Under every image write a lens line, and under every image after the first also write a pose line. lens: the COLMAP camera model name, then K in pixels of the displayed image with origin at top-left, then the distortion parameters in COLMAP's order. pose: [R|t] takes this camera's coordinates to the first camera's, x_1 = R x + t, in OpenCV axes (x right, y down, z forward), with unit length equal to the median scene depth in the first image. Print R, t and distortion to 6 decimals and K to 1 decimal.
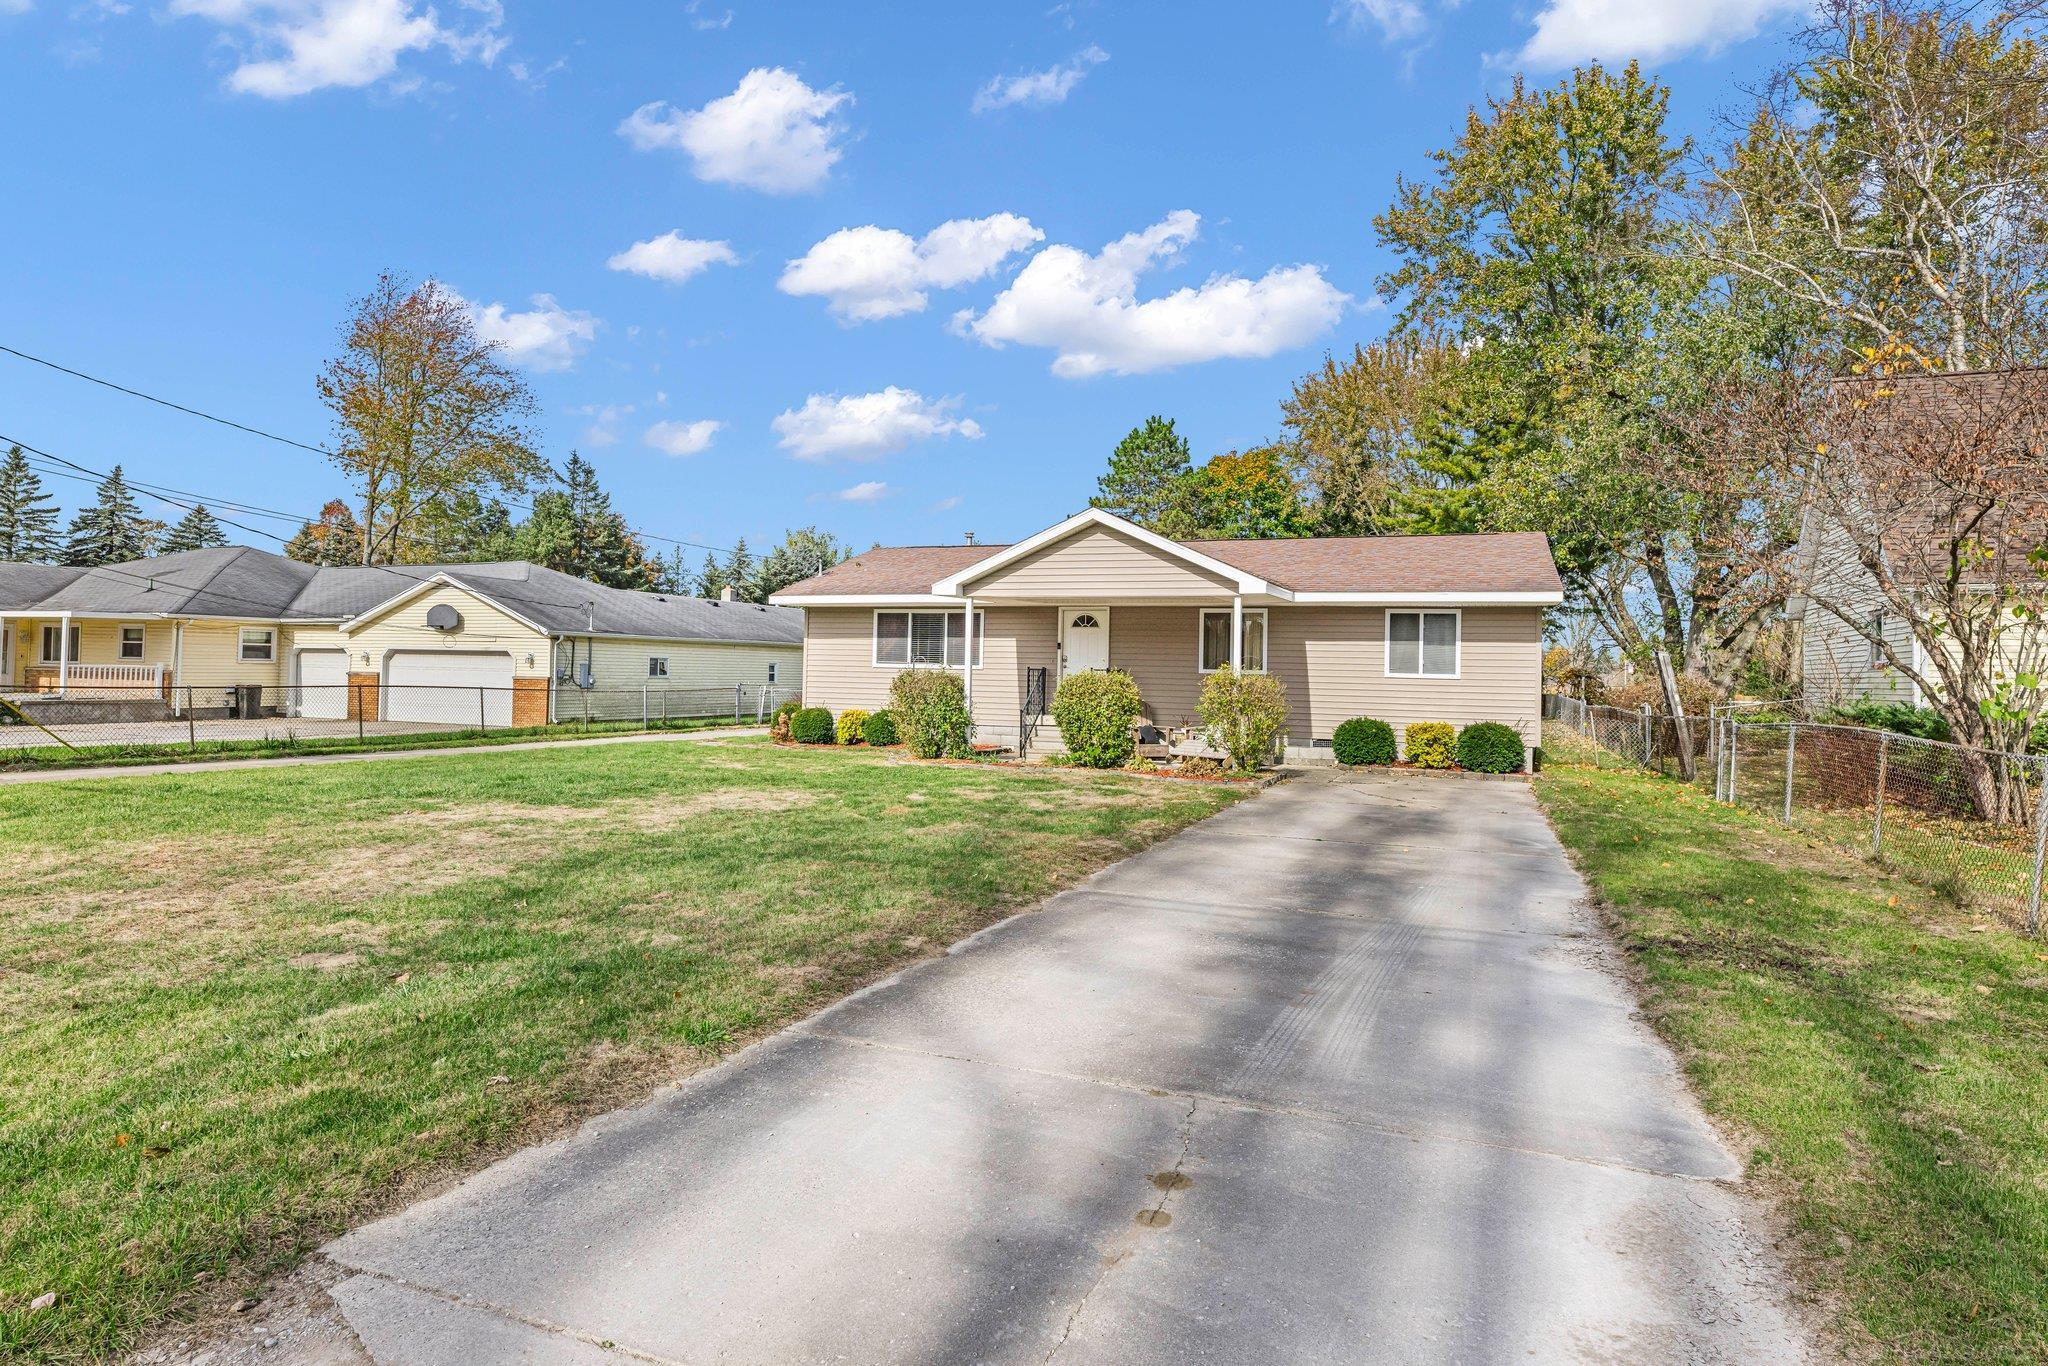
lens RADIAL K [[1168.8, 0, 1021.5], [0, 1168.8, 674.8], [0, 0, 1]] dist [-0.006163, 0.000863]
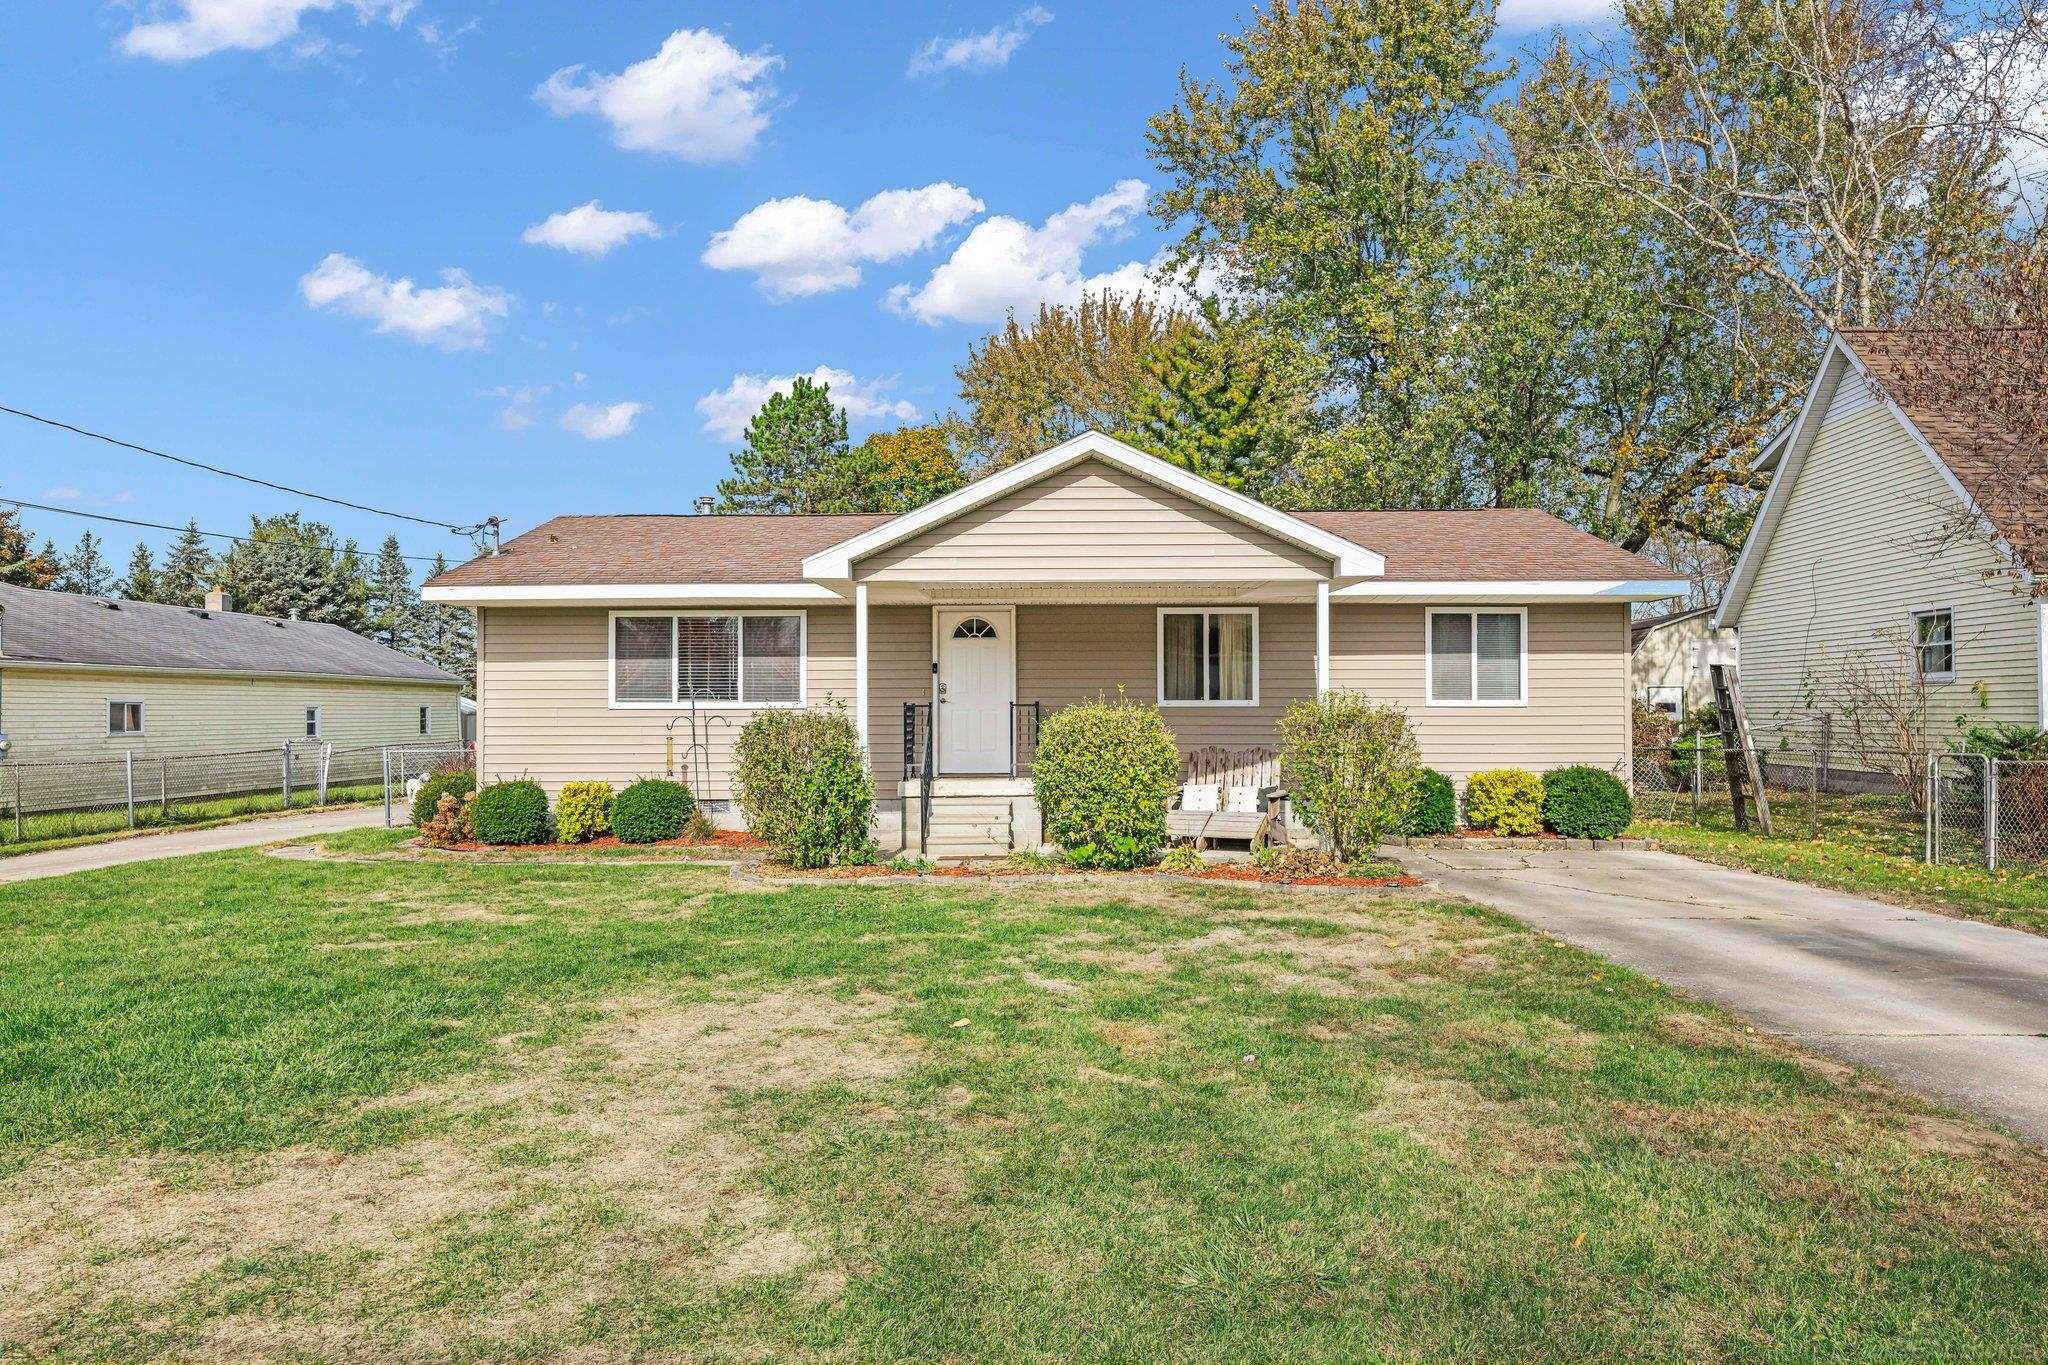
lens RADIAL K [[1374.9, 0, 1035.6], [0, 1374.9, 729.4], [0, 0, 1]] dist [0.011524, -0.004604]
pose [[0.943799, -0.027985, 0.329334, -0.153380], [0.023167, 0.999560, 0.018544, -0.004046], [-0.329708, -0.009872, 0.944031, 0.269309]]
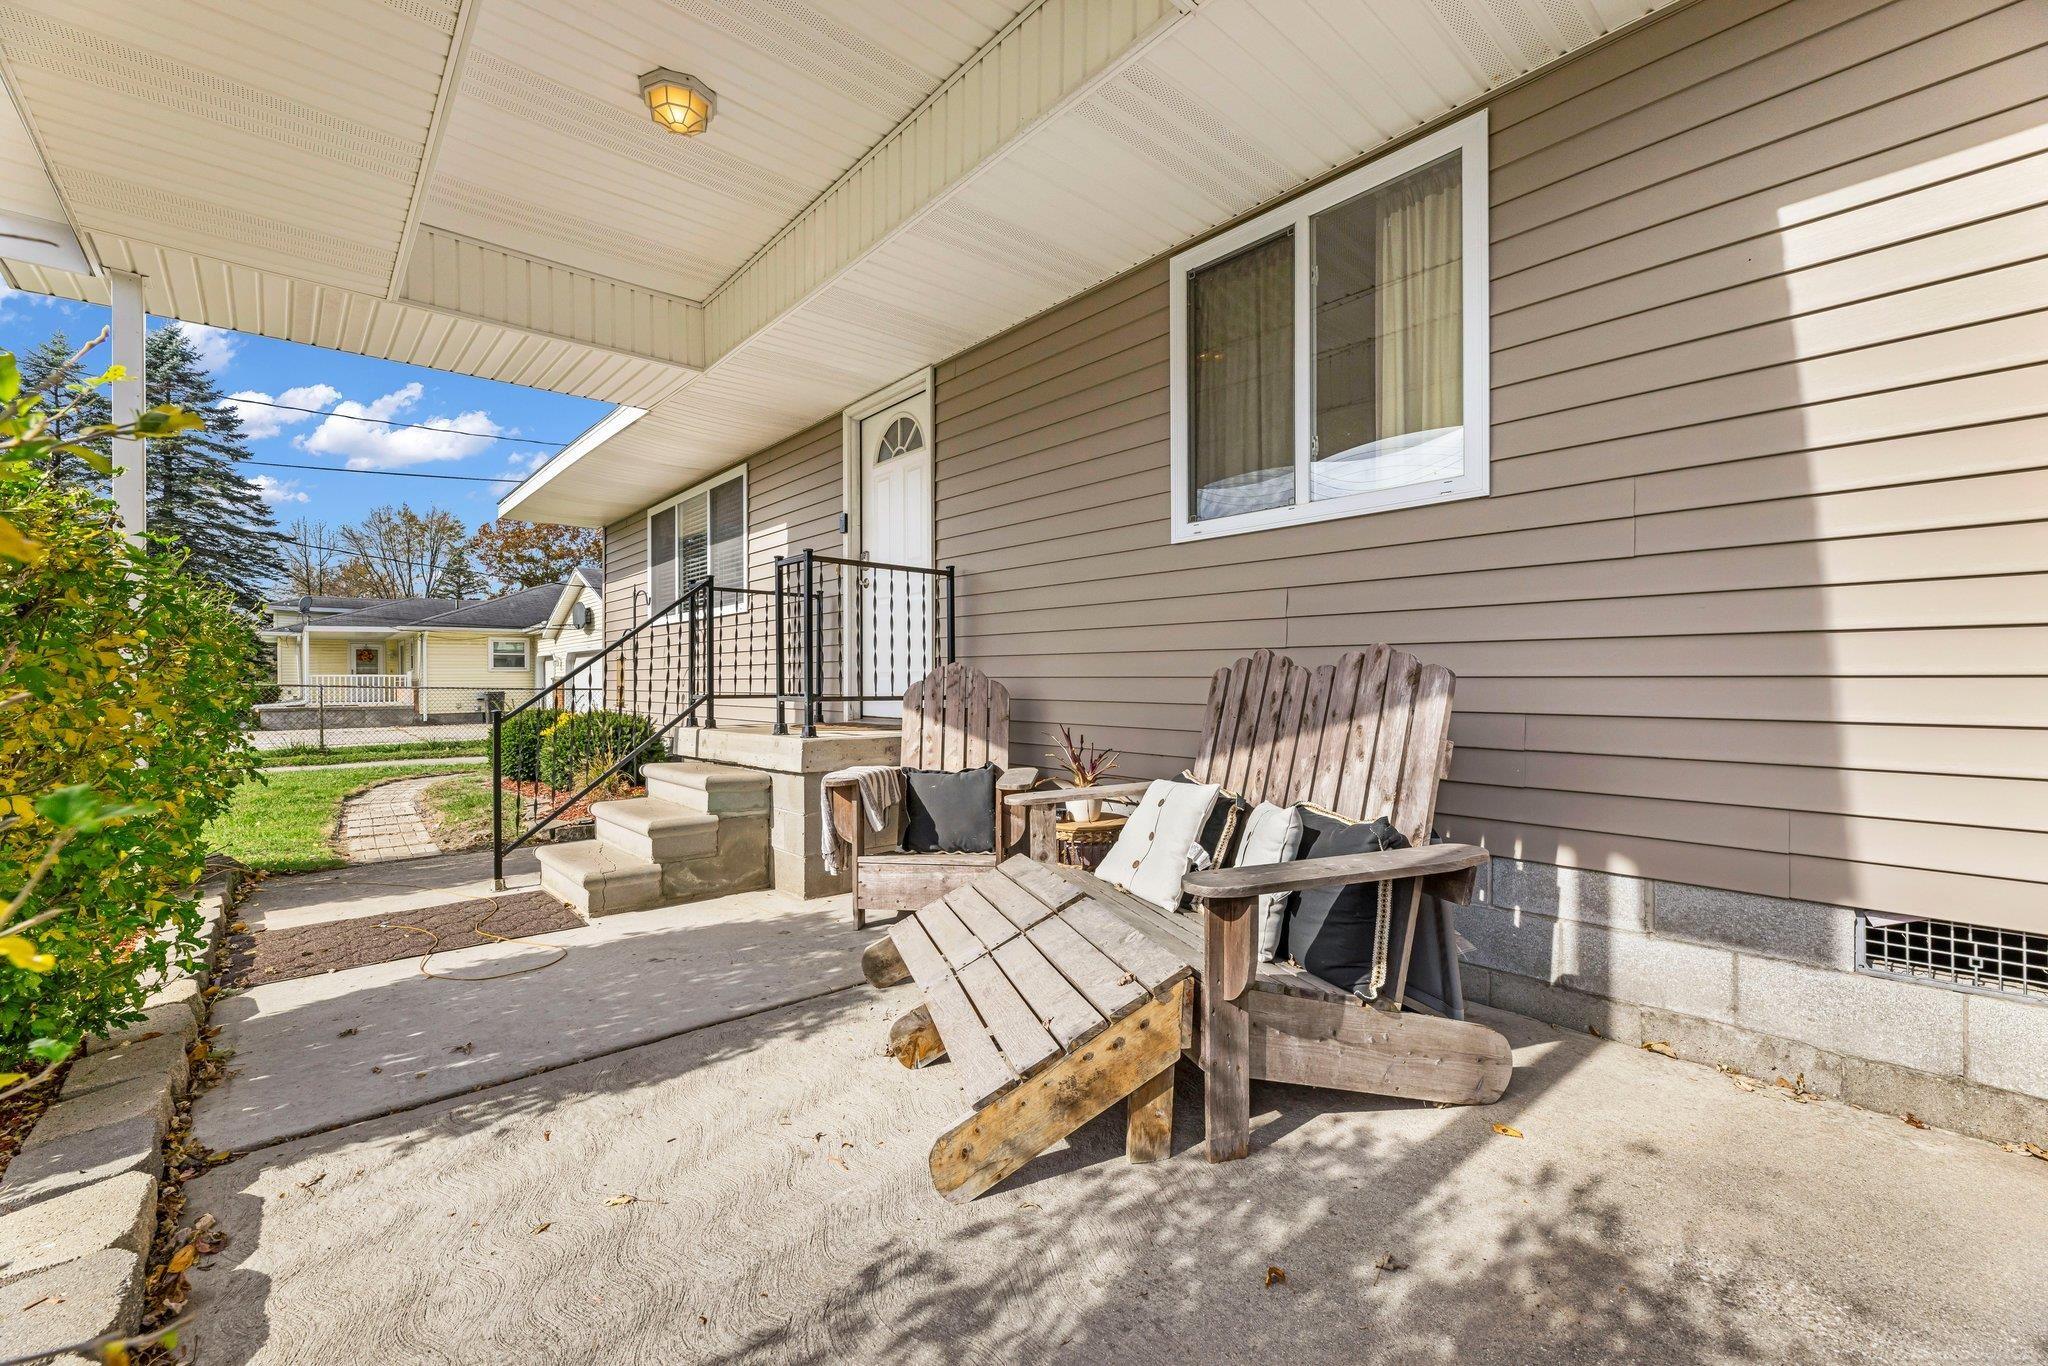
lens RADIAL K [[827.0, 0, 1030.4], [0, 827.0, 693.8], [0, 0, 1]] dist [0.001023, 0.000335]
pose [[0.869536, -0.016327, -0.493599, 0.189795], [0.020410, 0.999788, 0.002883, 0.024563], [0.493447, -0.012581, 0.869685, 0.773892]]
